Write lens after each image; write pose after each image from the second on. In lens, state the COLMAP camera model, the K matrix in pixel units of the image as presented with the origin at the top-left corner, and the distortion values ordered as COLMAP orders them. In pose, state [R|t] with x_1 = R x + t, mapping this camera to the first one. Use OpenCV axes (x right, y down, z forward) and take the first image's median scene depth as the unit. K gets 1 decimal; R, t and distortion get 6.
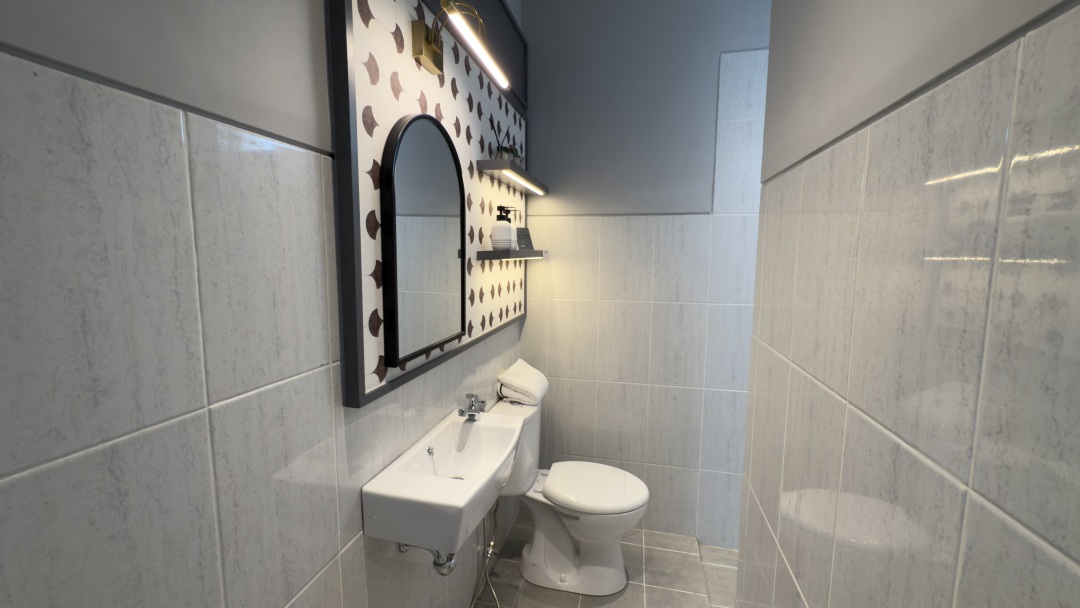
lens RADIAL K [[432.8, 0, 518.9], [0, 432.8, 305.7], [0, 0, 1]] dist [0.000609, -0.005024]
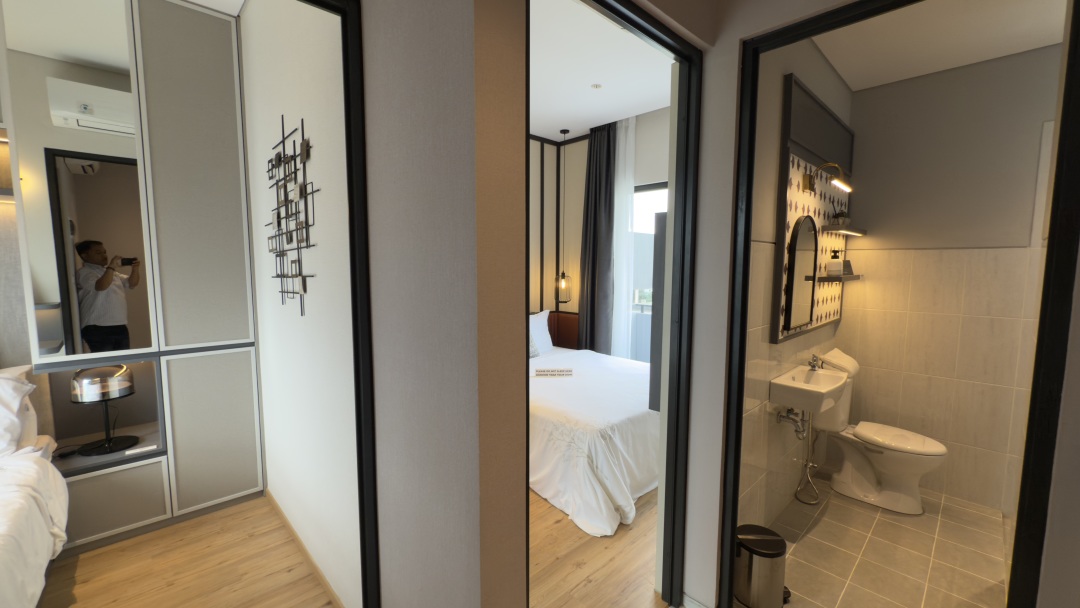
lens RADIAL K [[432.8, 0, 518.9], [0, 432.8, 305.7], [0, 0, 1]] dist [0.000609, -0.005024]
pose [[0.849850, 0.048514, -0.524786, -0.165363], [-0.061321, 0.998093, -0.007036, 0.061426], [0.523445, 0.038160, 0.851205, -0.909042]]
